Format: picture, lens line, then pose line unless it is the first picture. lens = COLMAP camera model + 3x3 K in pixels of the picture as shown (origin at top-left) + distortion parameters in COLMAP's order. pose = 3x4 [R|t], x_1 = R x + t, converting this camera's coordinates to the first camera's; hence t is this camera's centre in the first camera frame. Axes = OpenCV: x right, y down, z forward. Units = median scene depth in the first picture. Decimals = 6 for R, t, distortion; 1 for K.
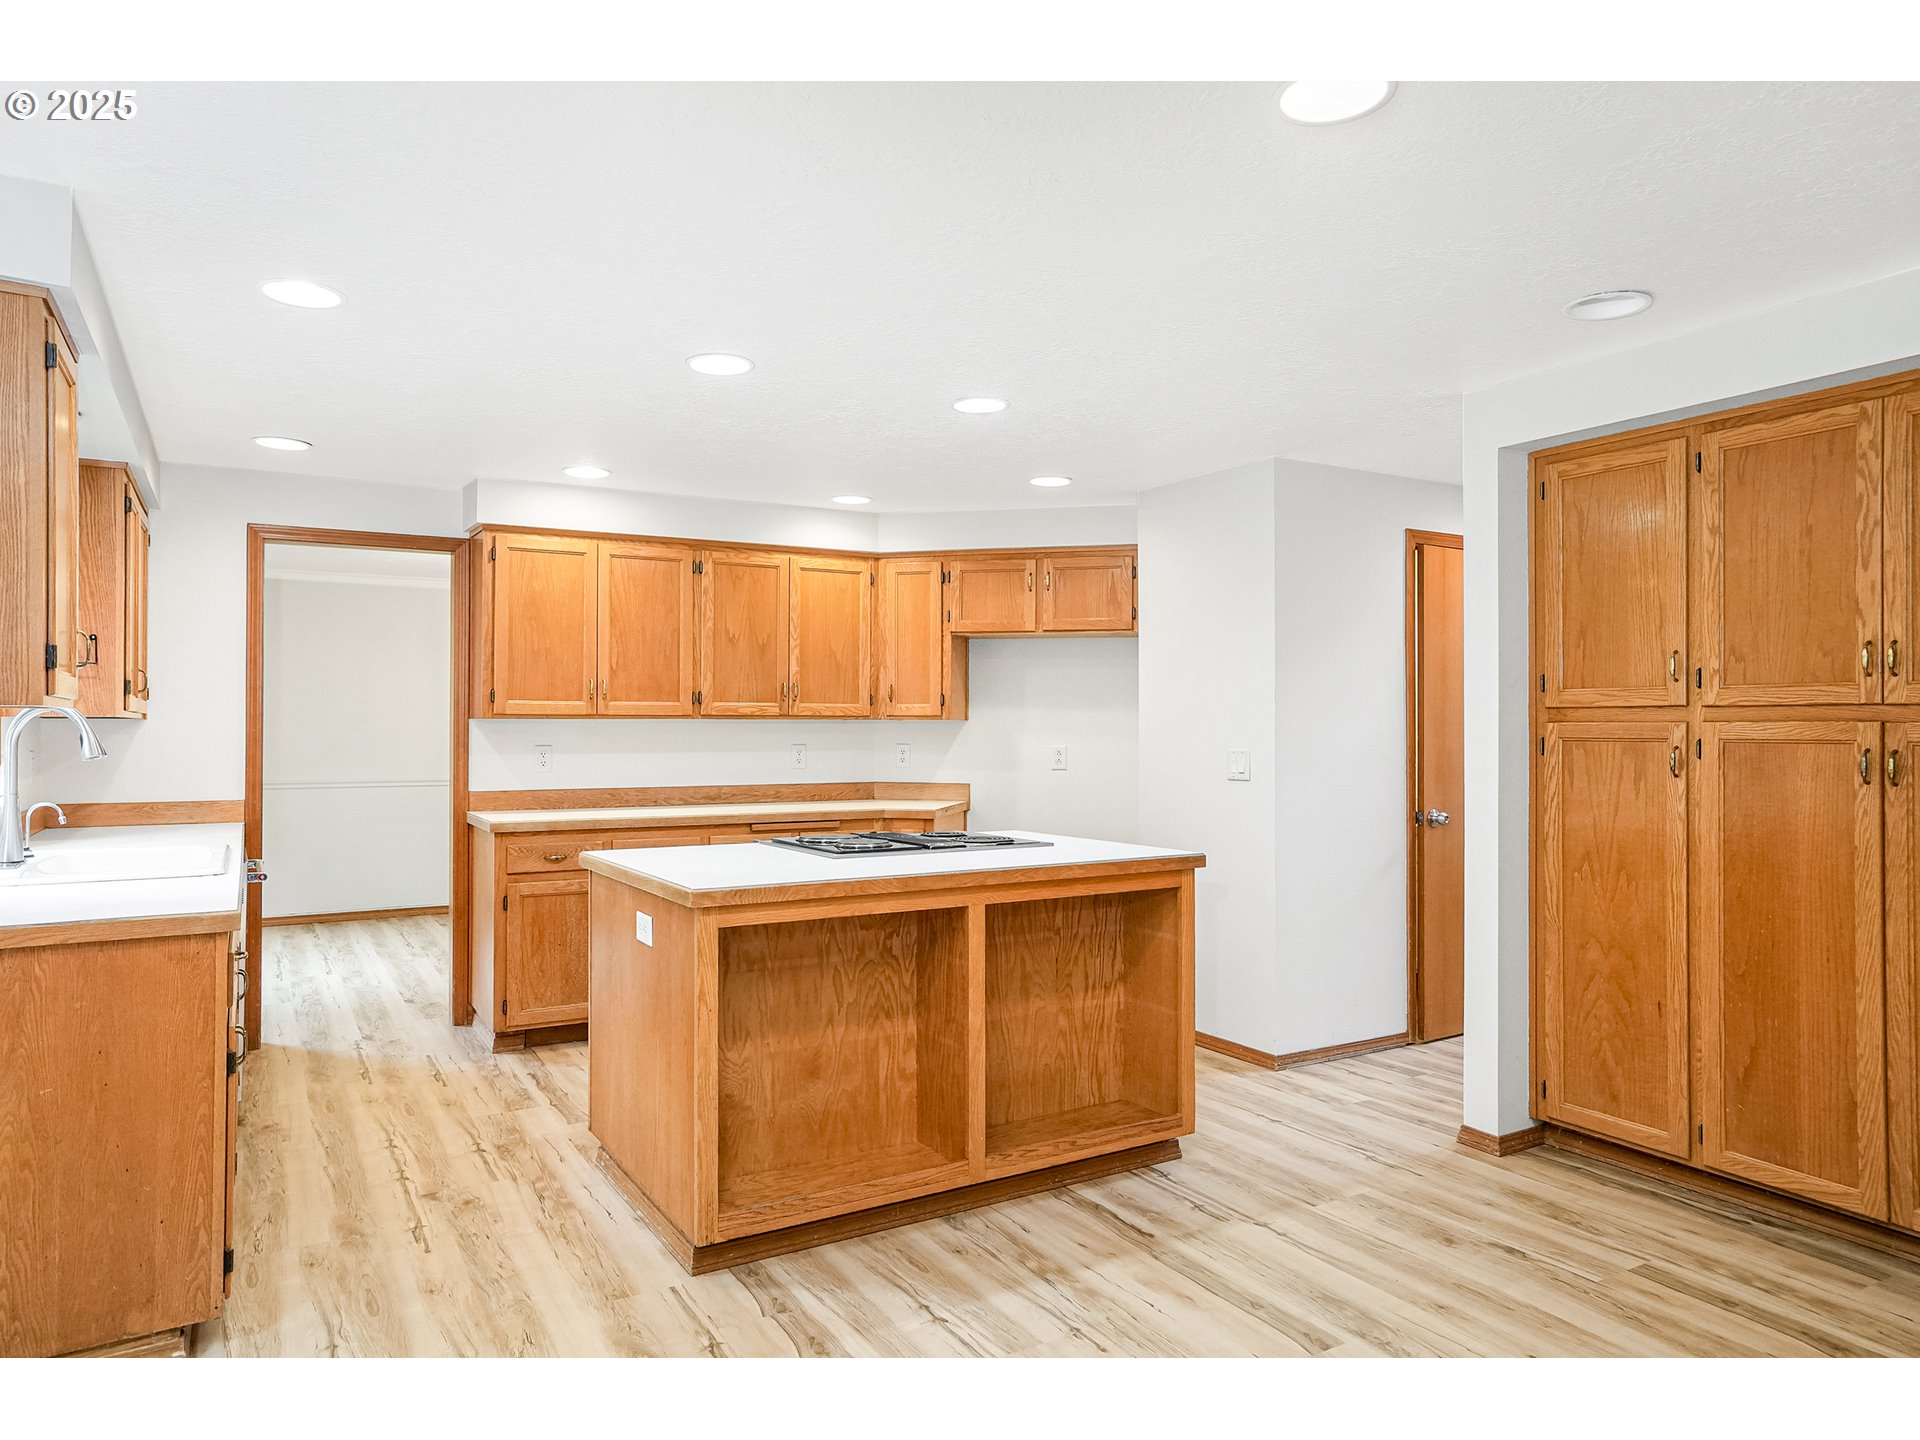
lens RADIAL K [[1219.6, 0, 951.4], [0, 1219.6, 716.4], [0, 0, 1]] dist [-0.019560, 0.032983]
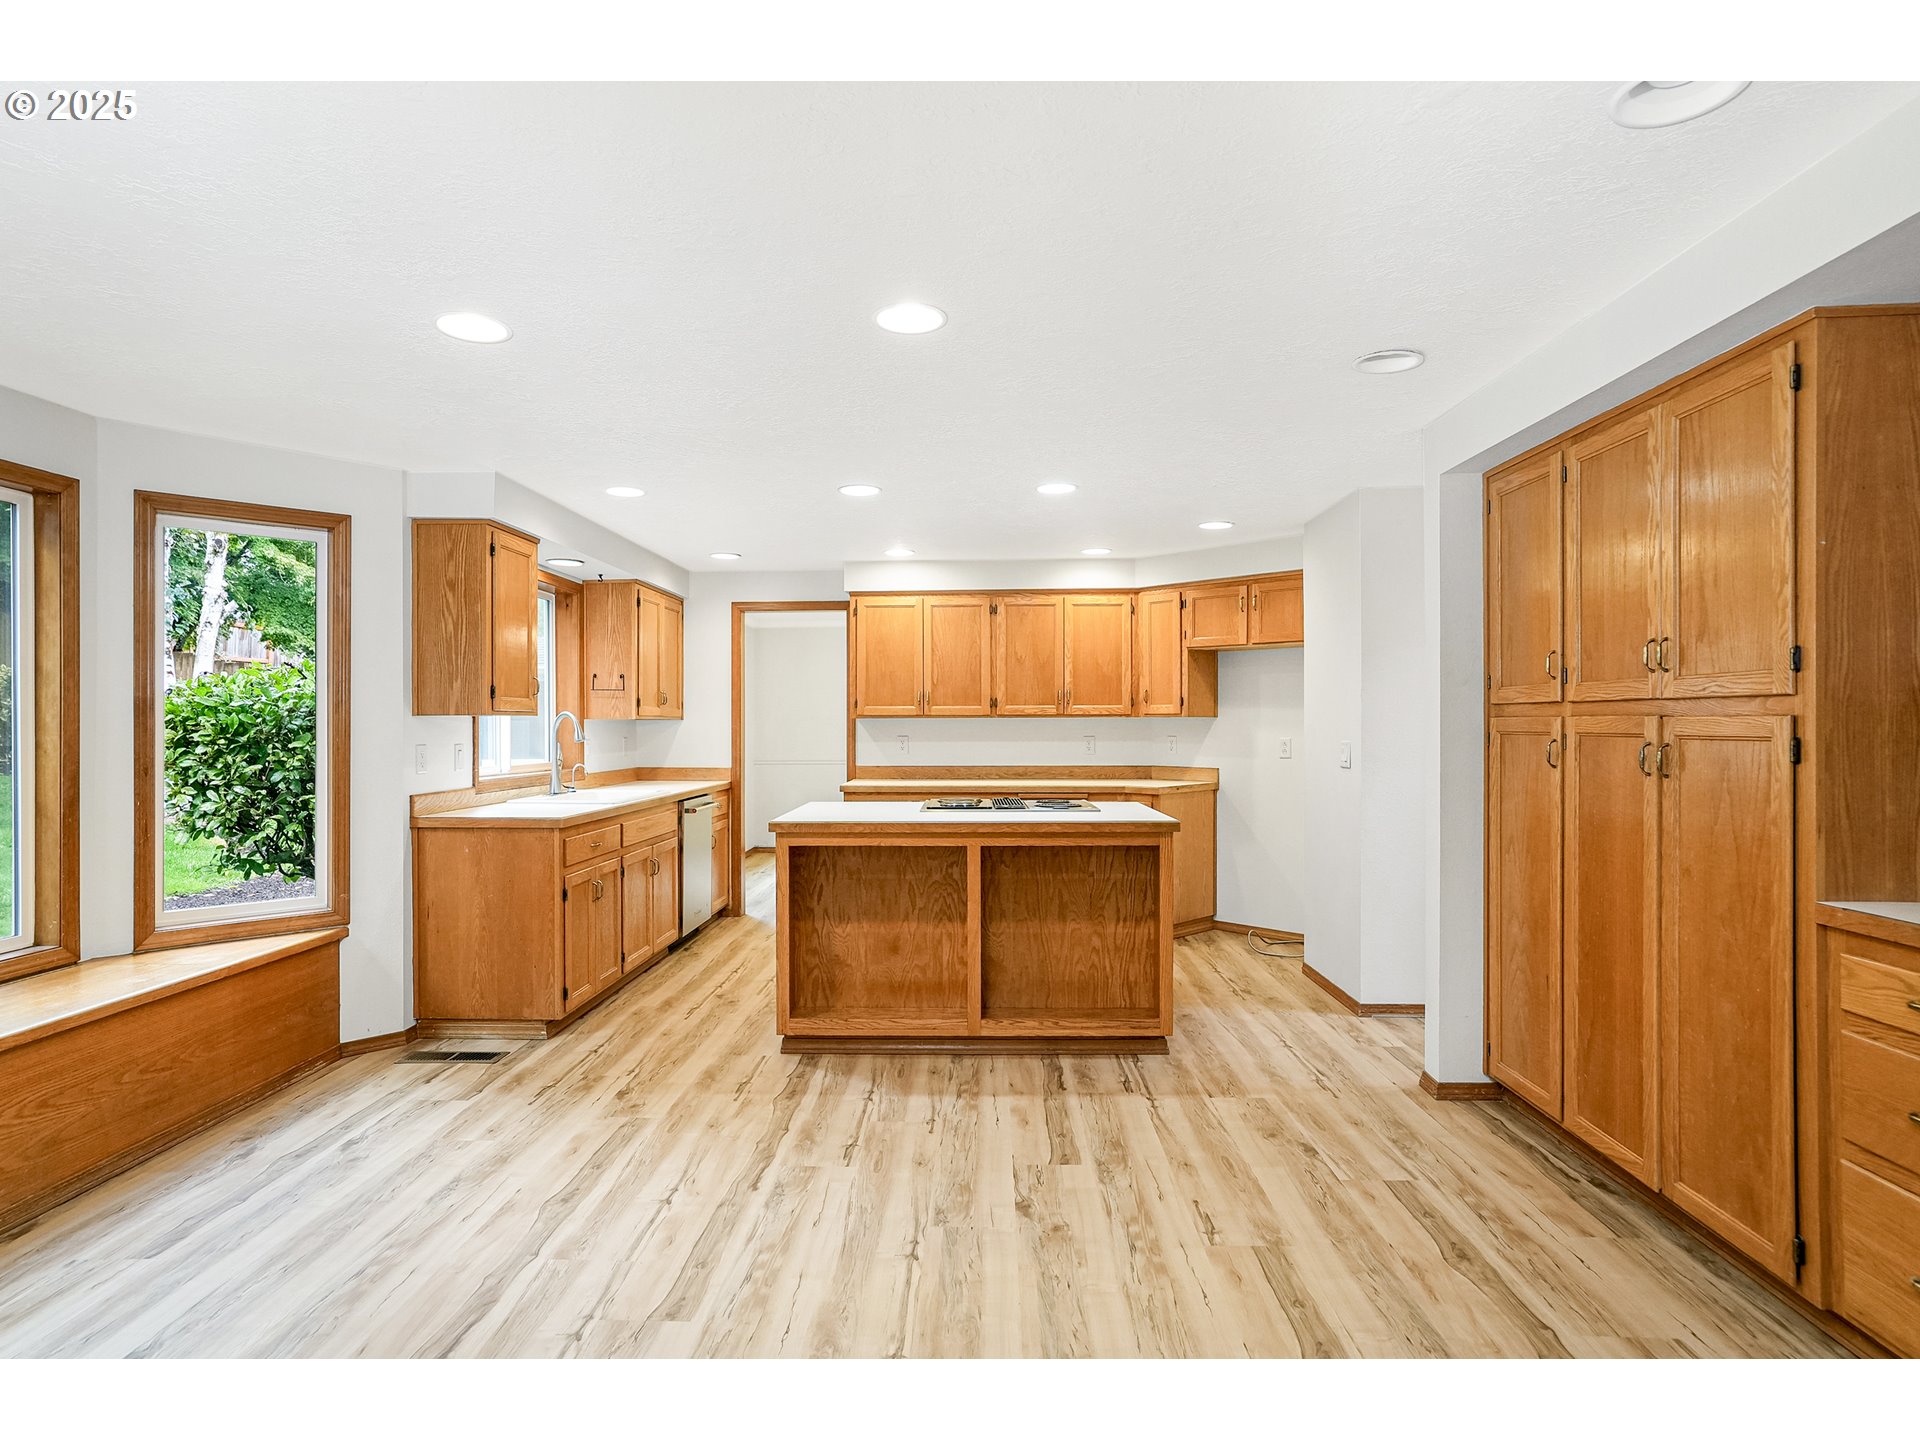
lens RADIAL K [[1037.1, 0, 948.9], [0, 1037.1, 714.8], [0, 0, 1]] dist [-0.038104, 0.034778]
pose [[0.846007, -0.007235, -0.533123, 0.536780], [0.007542, 0.999970, -0.001602, 0.000353], [0.533118, -0.002665, 0.846036, -0.050562]]
